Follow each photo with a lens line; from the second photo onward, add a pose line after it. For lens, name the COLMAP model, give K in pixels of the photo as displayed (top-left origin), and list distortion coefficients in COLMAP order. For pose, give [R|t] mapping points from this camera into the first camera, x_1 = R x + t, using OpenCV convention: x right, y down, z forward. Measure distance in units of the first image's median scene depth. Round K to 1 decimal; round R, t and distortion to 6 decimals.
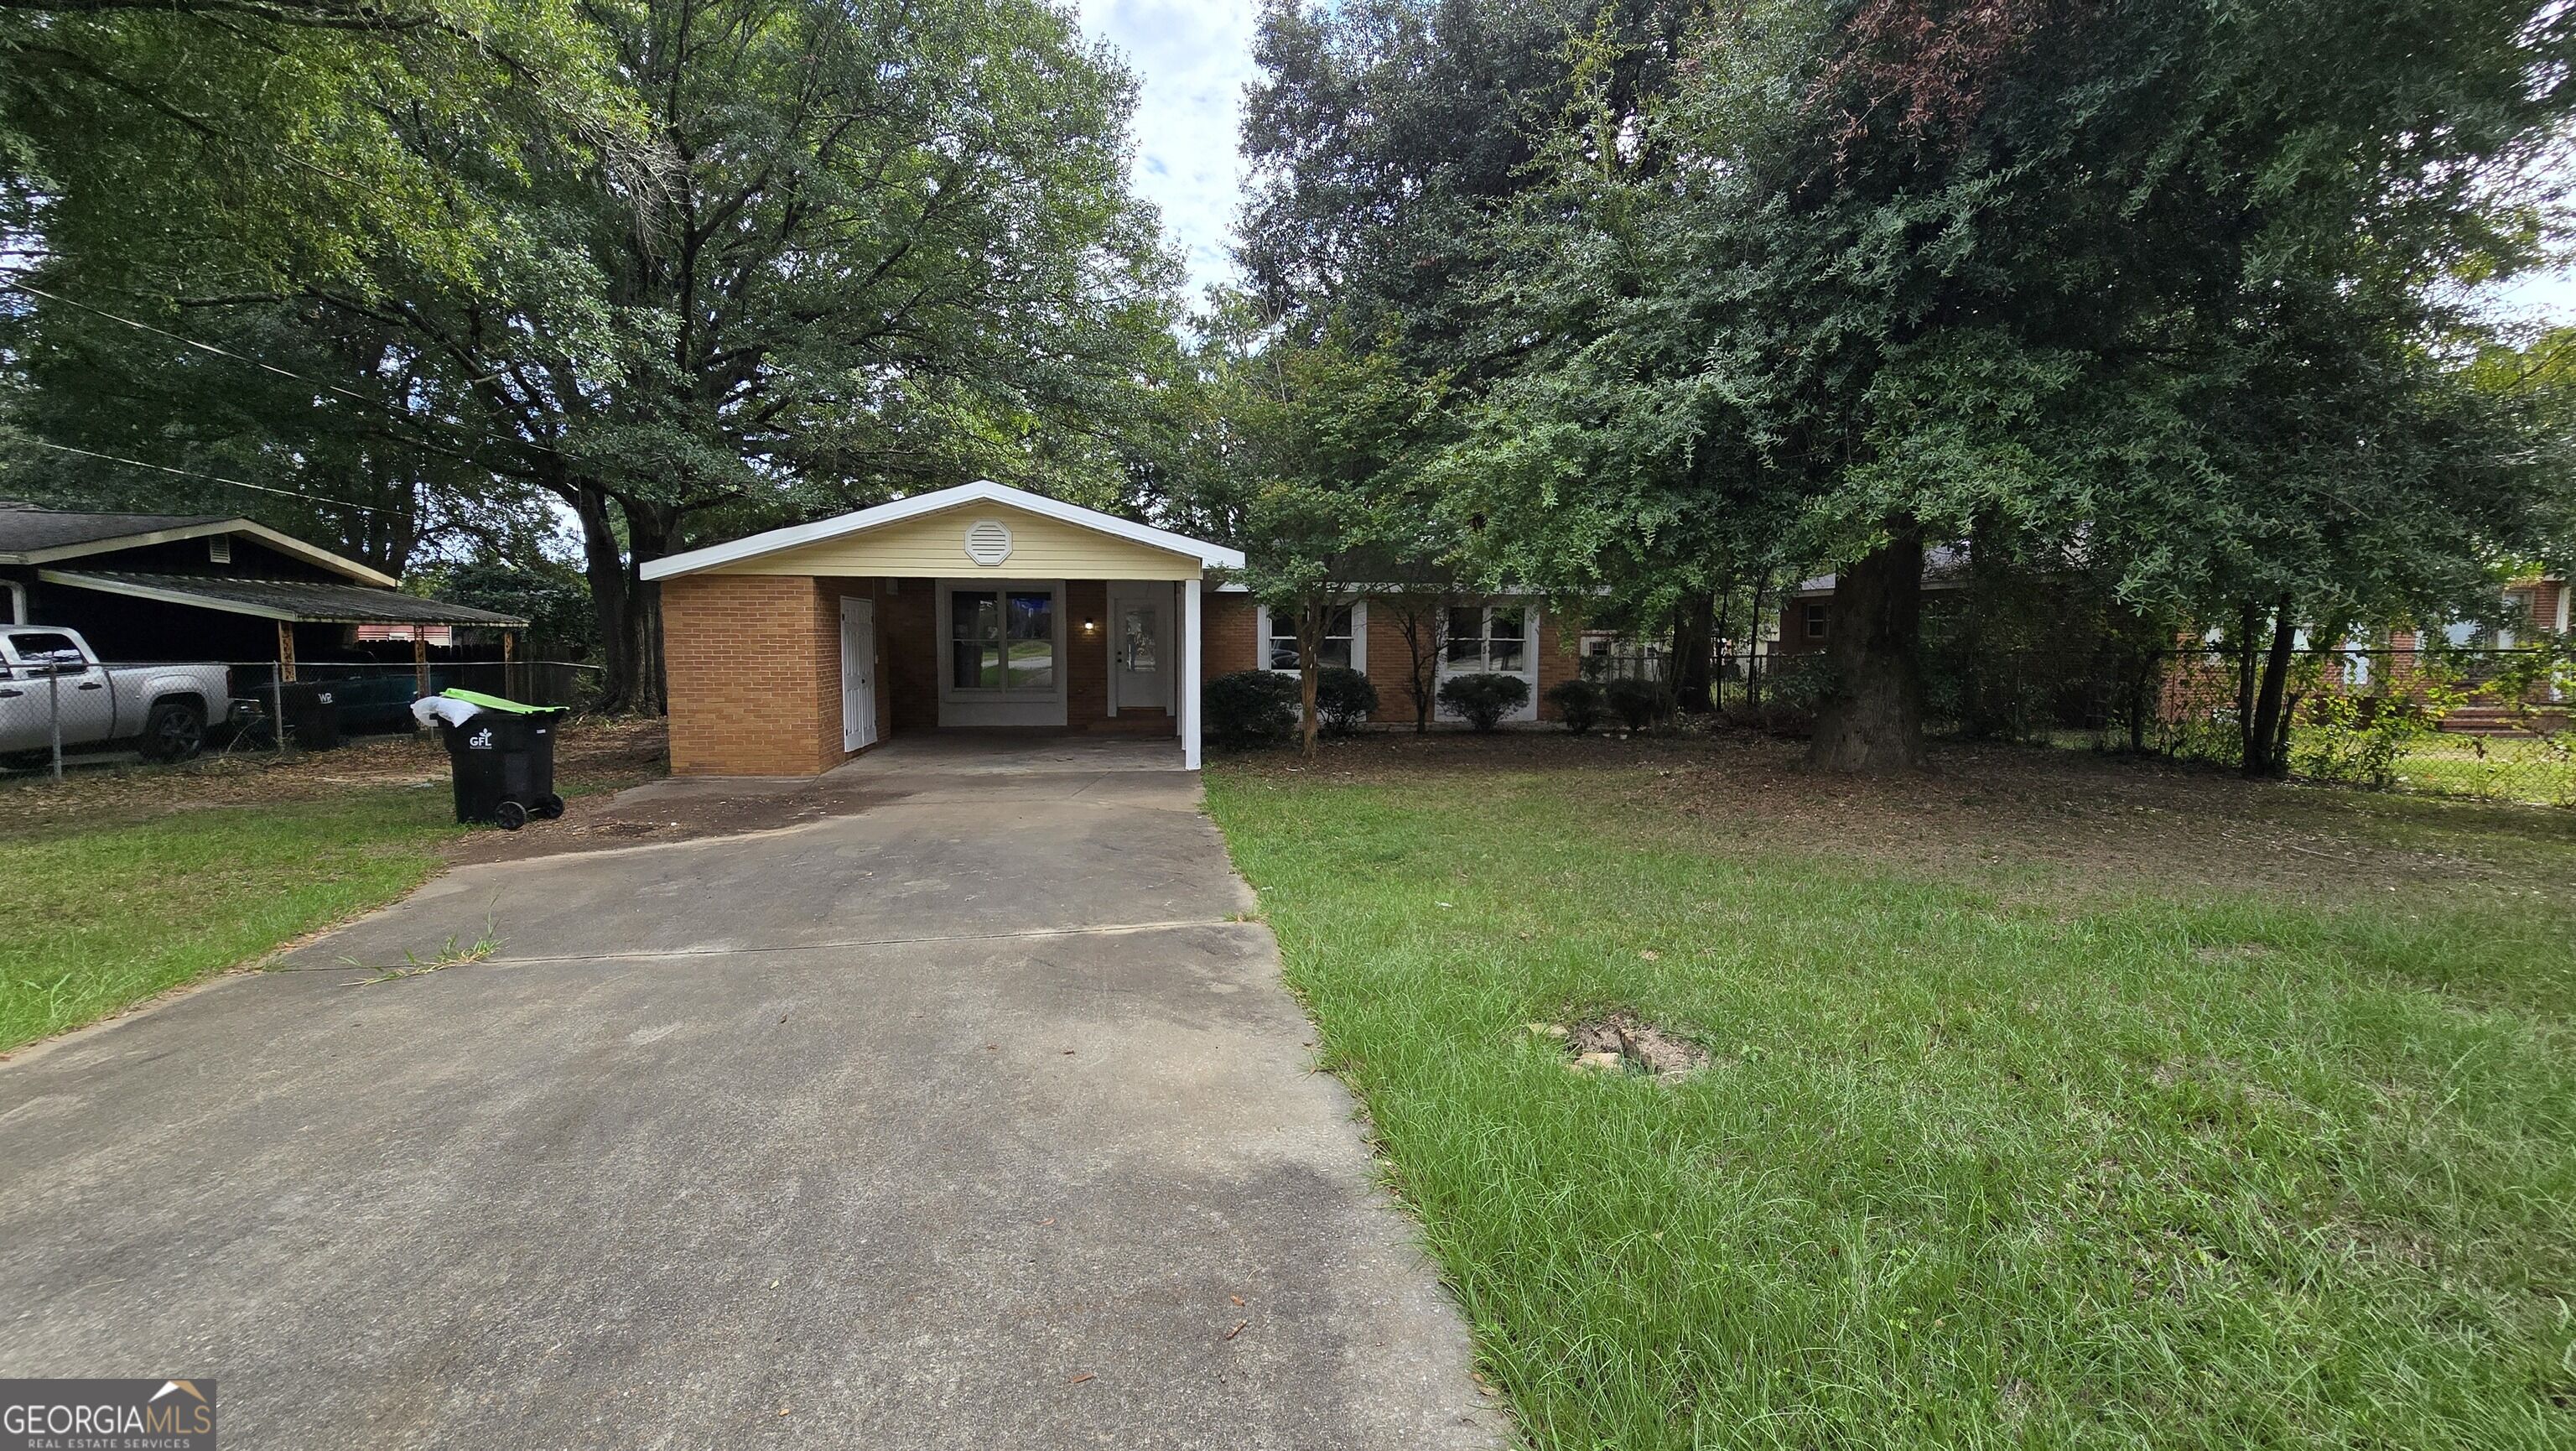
lens RADIAL K [[1048.1, 0, 1273.2], [0, 1048.1, 705.7], [0, 0, 1]] dist [-0.004004, -0.000511]
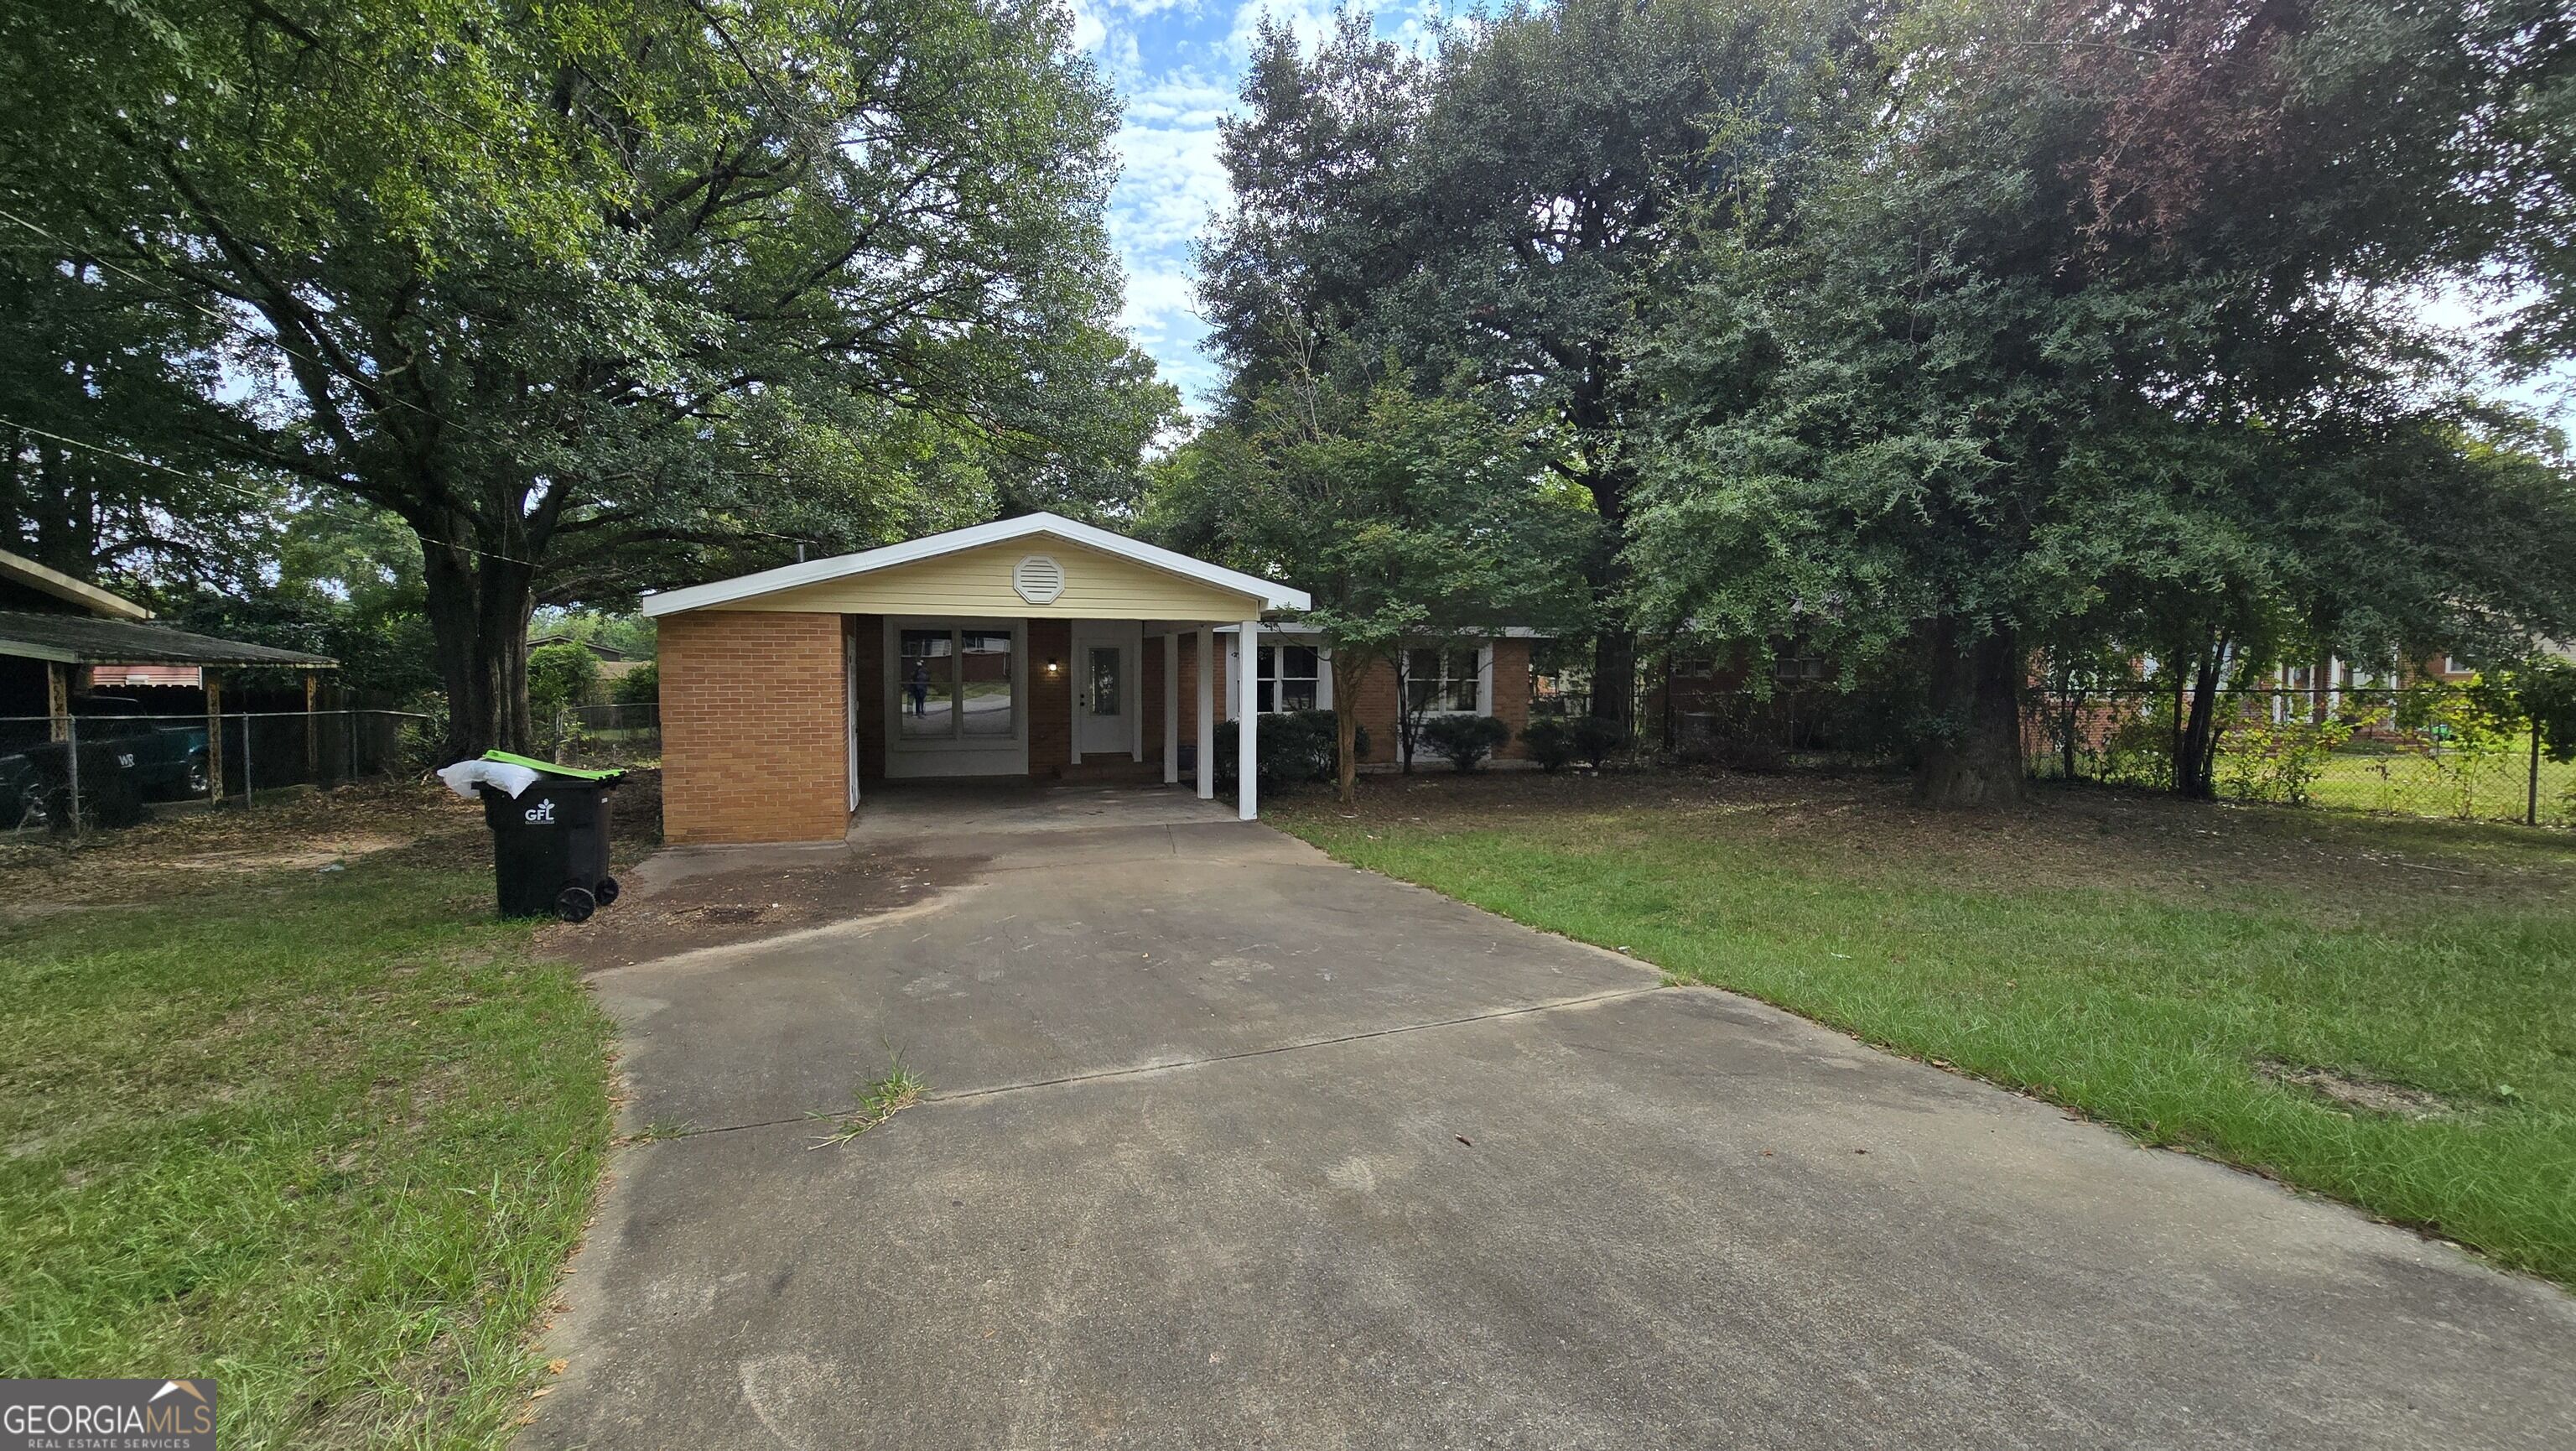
lens RADIAL K [[1050.3, 0, 1296.1], [0, 1050.3, 709.4], [0, 0, 1]] dist [-0.001719, -0.000109]
pose [[0.978643, -0.008968, 0.205372, -0.272826], [0.015508, 0.999422, -0.030258, -0.011037], [-0.204982, 0.032797, 0.978216, 0.060593]]
